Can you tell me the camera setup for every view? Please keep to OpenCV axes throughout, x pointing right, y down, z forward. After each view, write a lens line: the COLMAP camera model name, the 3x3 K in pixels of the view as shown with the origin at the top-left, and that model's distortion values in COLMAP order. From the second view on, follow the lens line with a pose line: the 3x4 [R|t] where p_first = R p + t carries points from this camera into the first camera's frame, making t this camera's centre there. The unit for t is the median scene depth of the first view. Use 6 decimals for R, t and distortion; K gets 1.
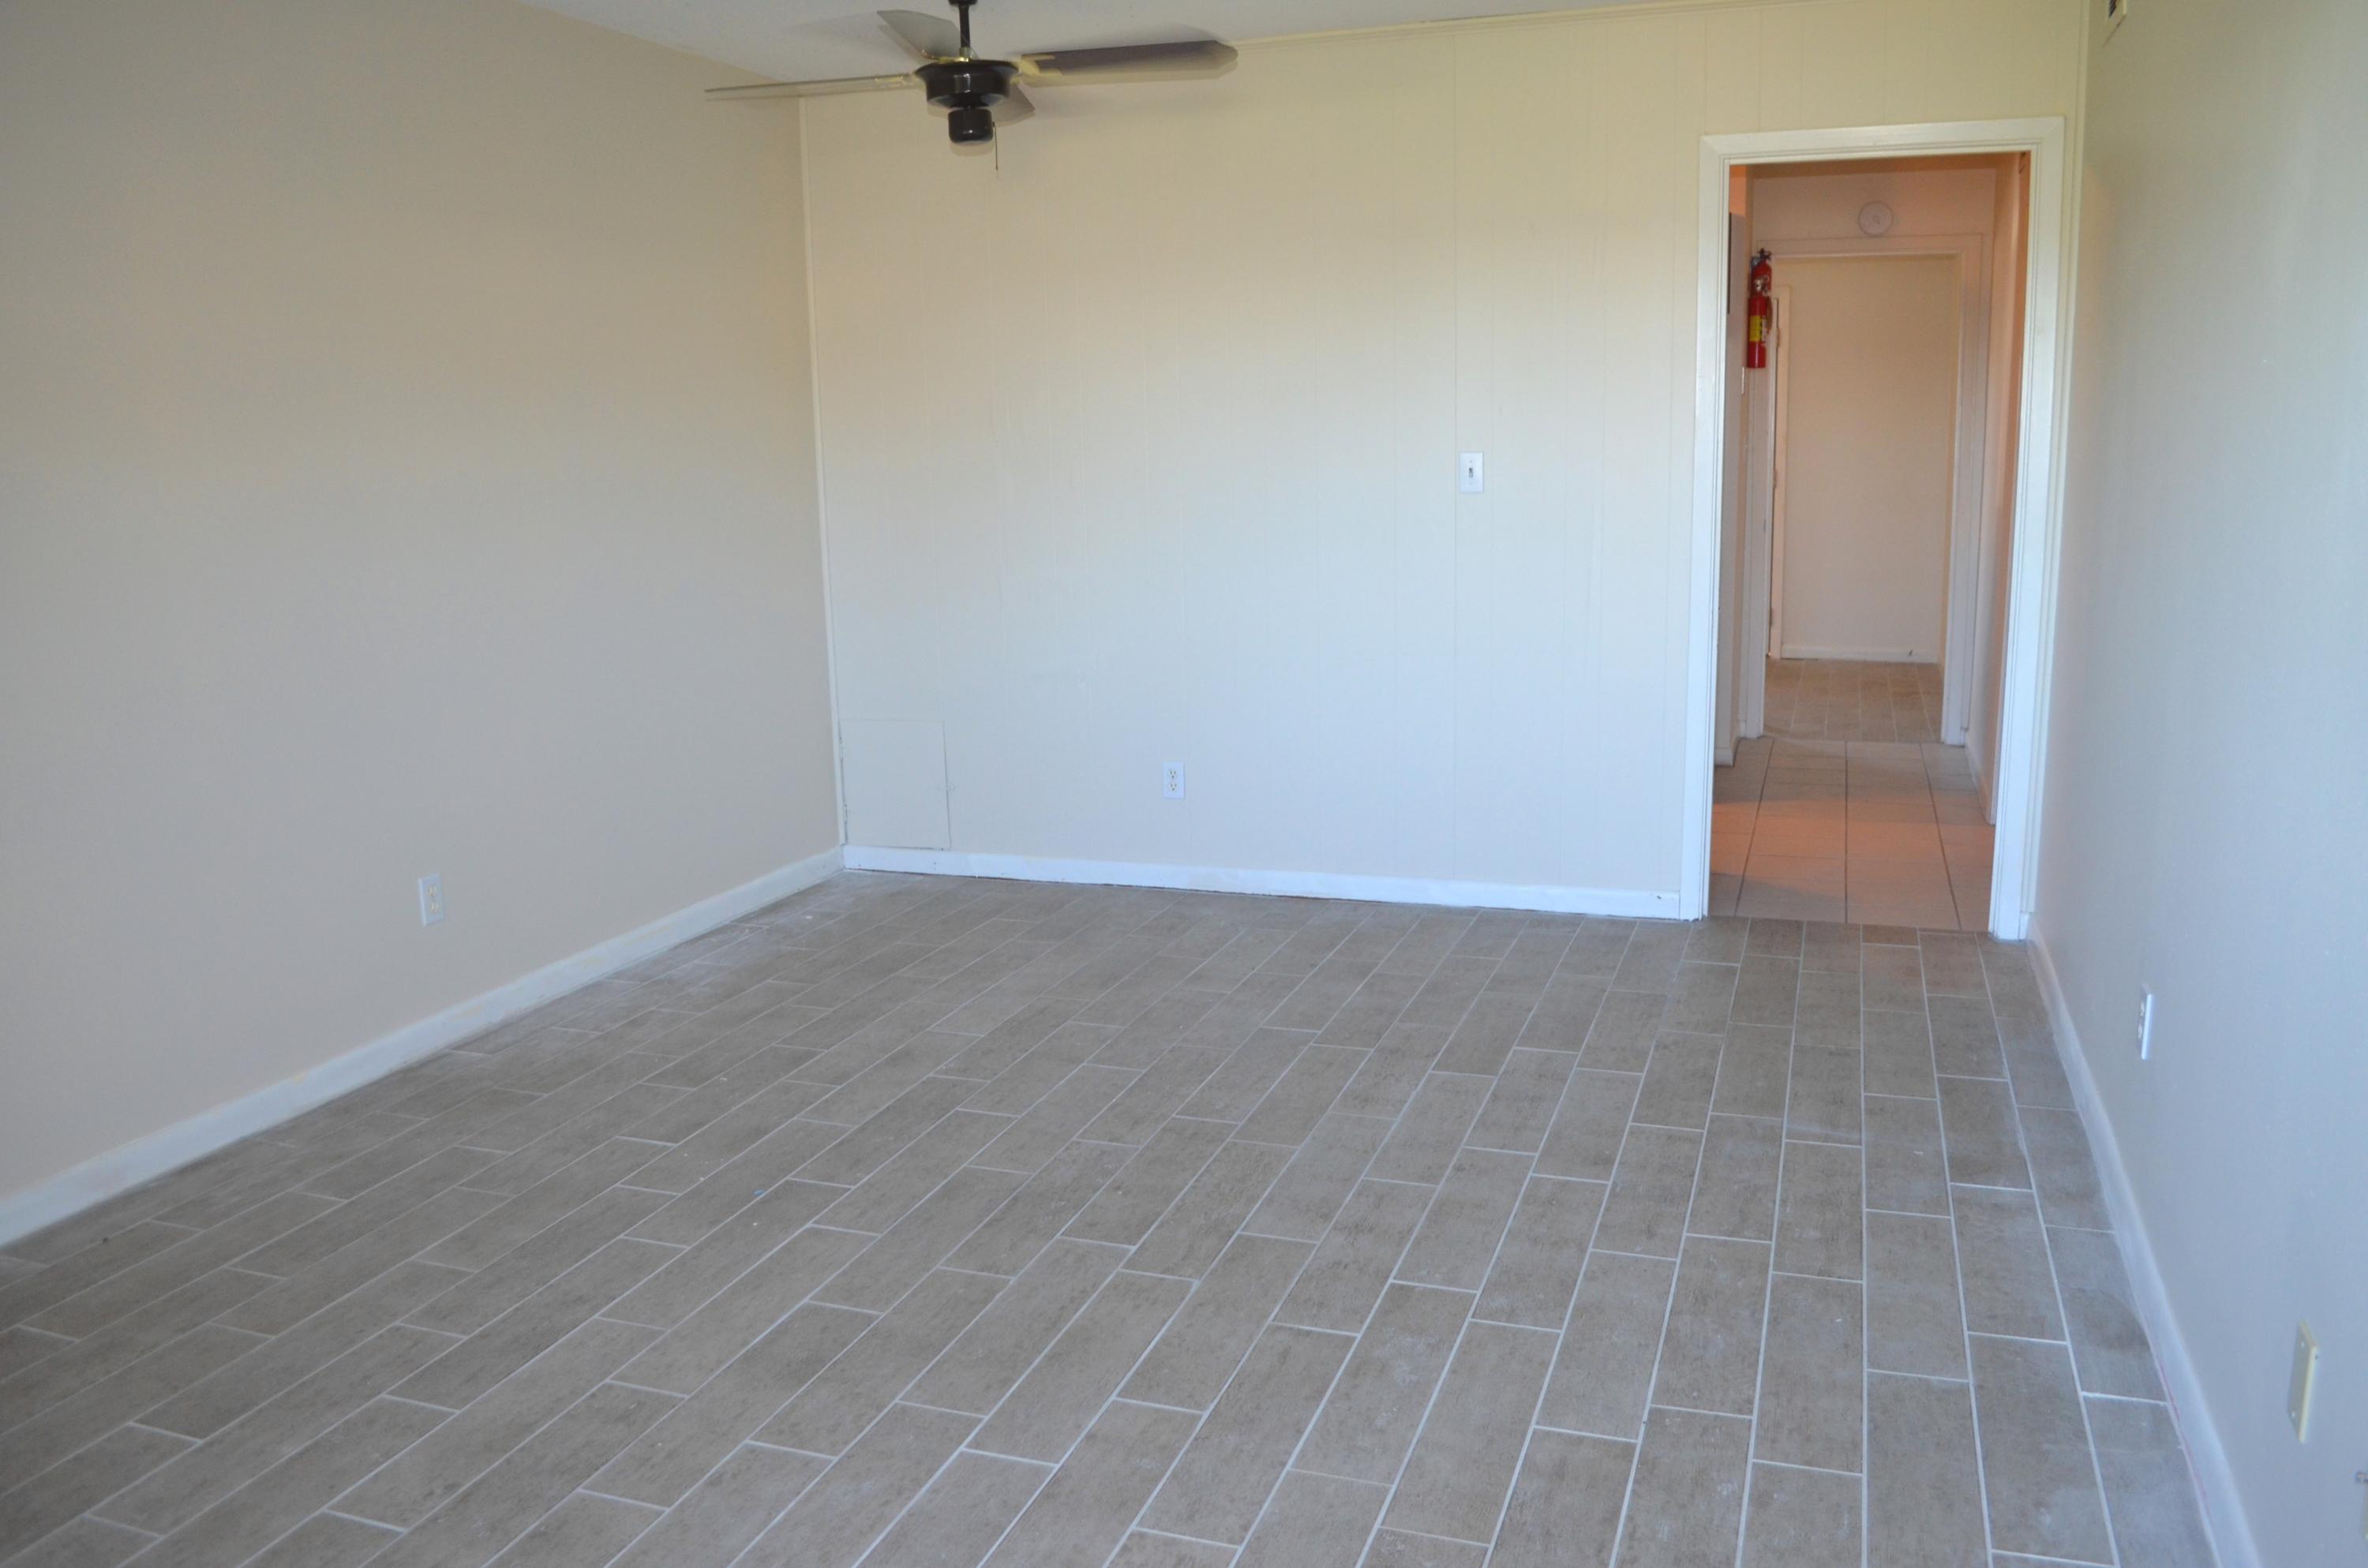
lens RADIAL K [[1877.1, 0, 1184.0], [0, 1877.1, 784.0], [0, 0, 1]] dist [-0.090546, 0.016235]
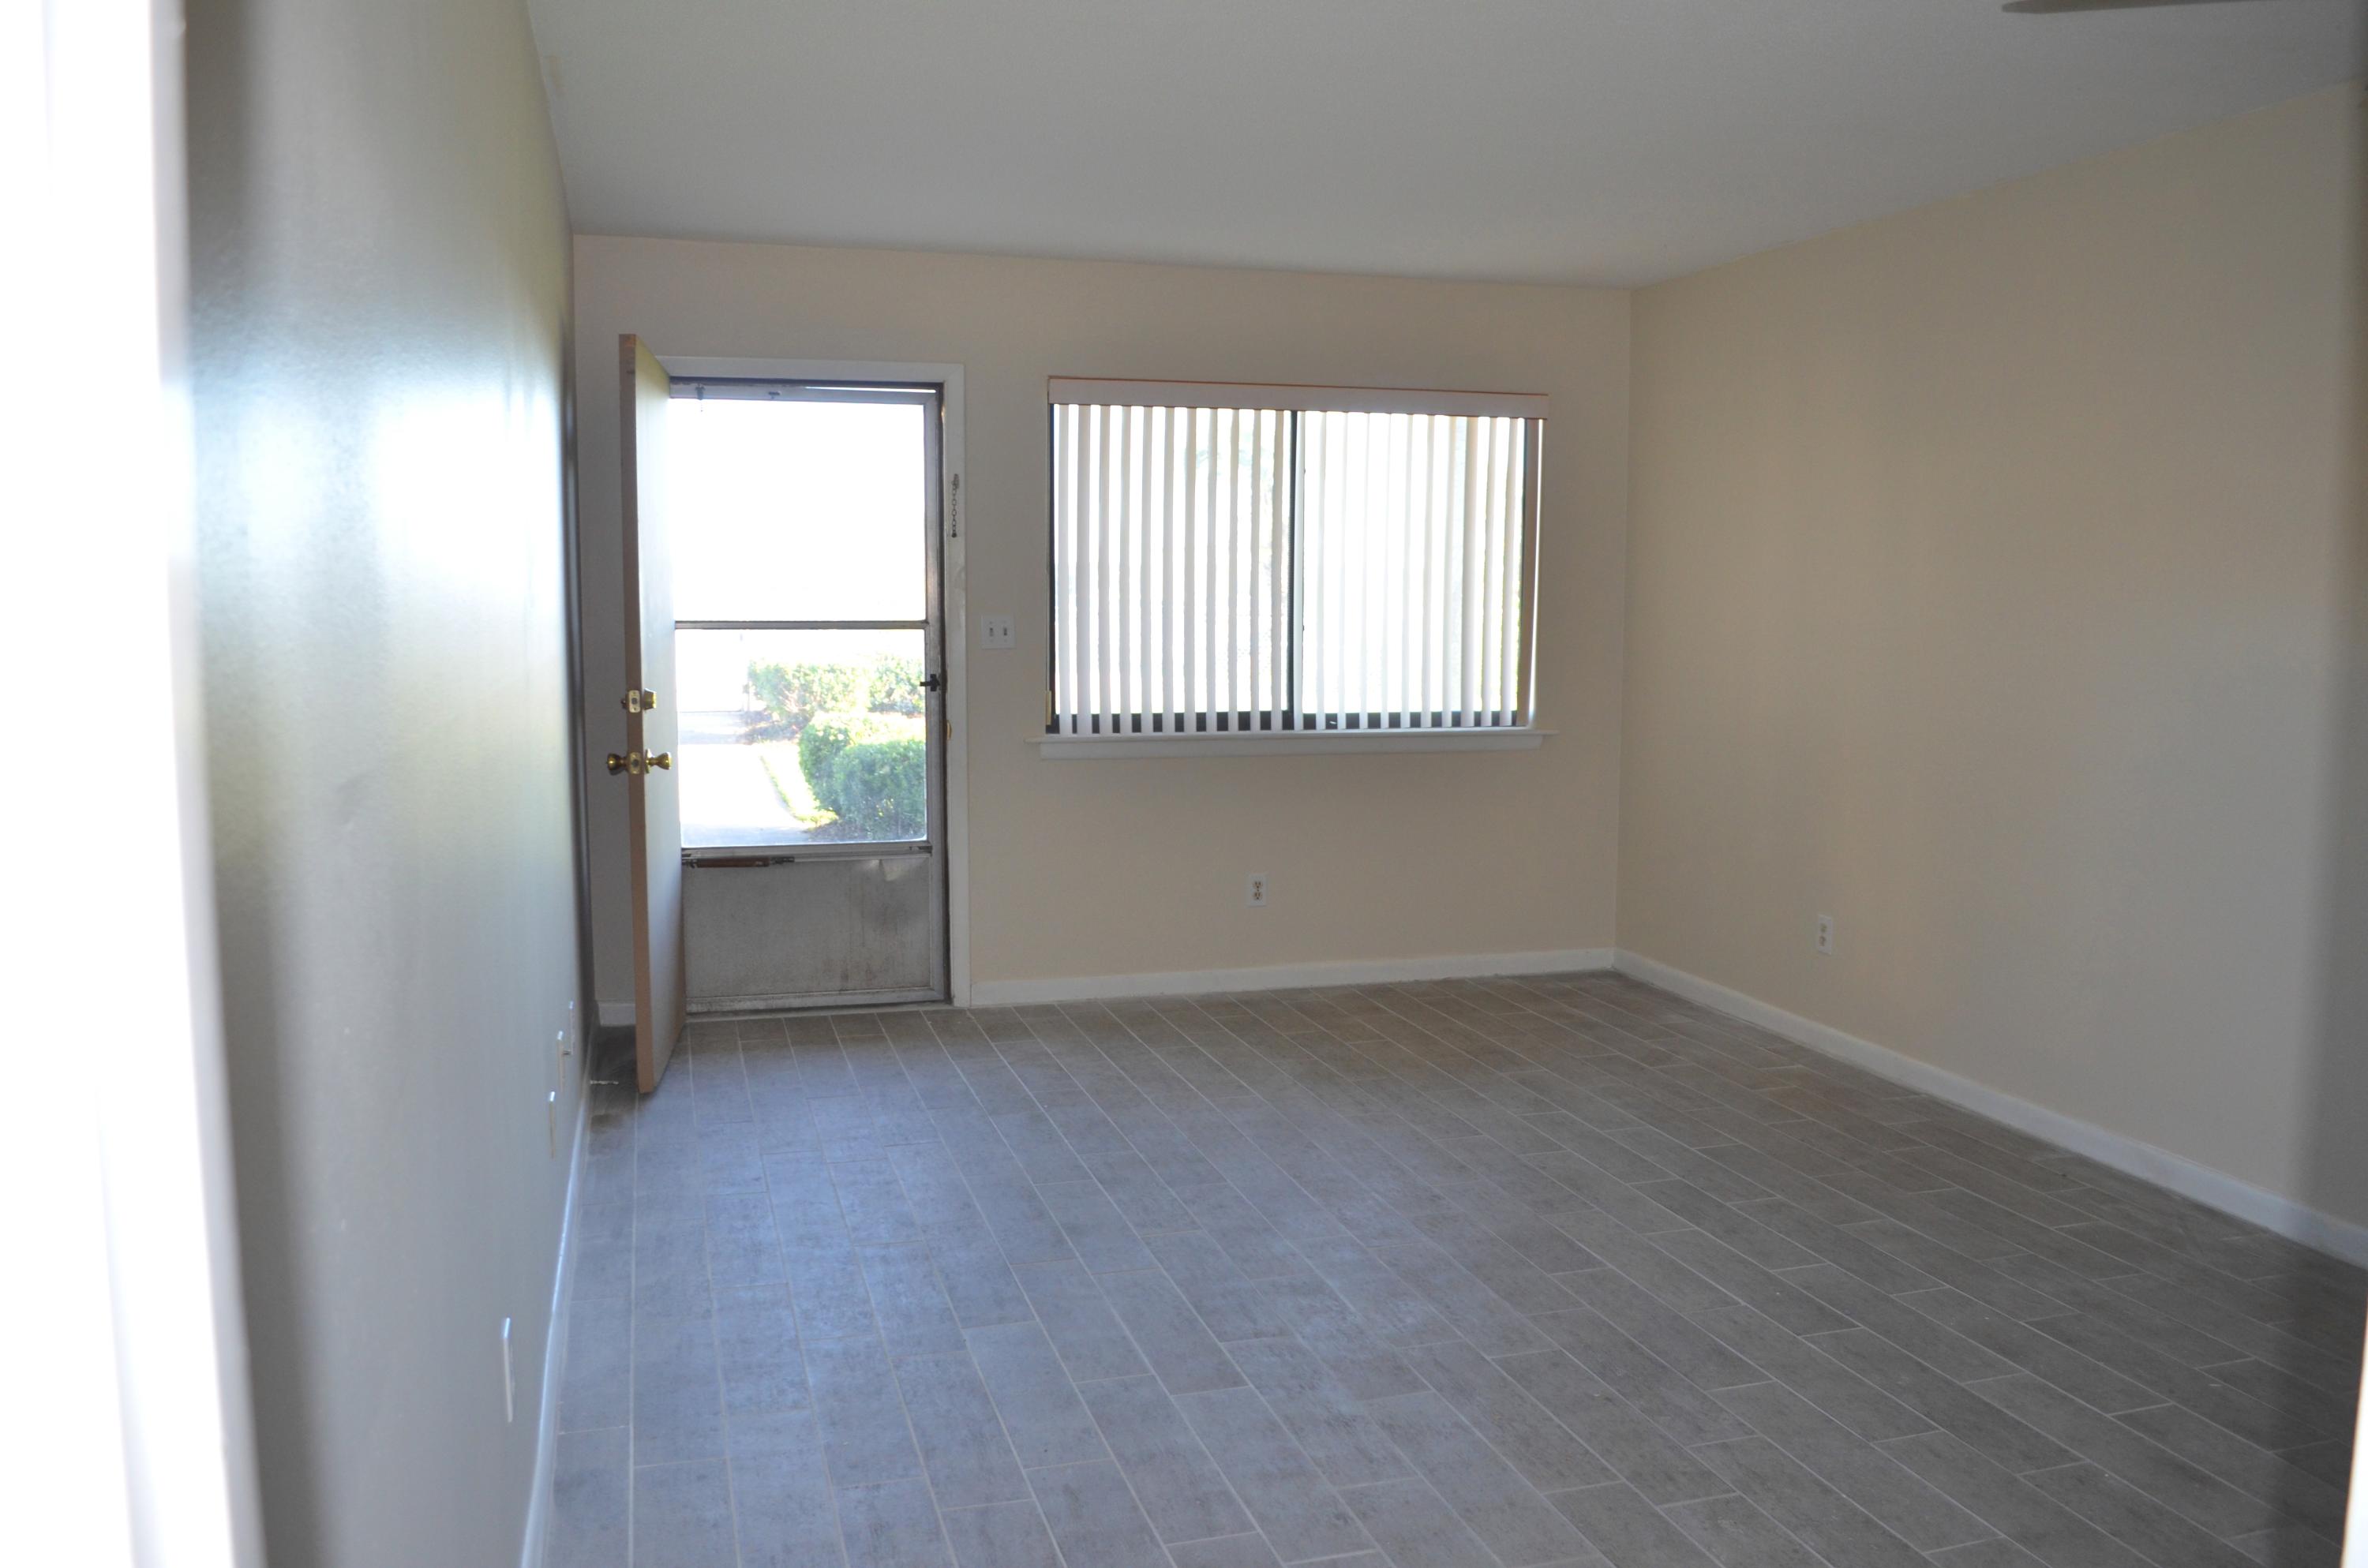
lens RADIAL K [[1877.1, 0, 1184.0], [0, 1877.1, 784.0], [0, 0, 1]] dist [-0.090546, 0.016235]
pose [[-0.814813, 0.077714, -0.574491, 0.666821], [-0.095926, 0.959240, 0.265814, -0.312928], [0.571732, 0.271697, -0.774147, 1.572283]]
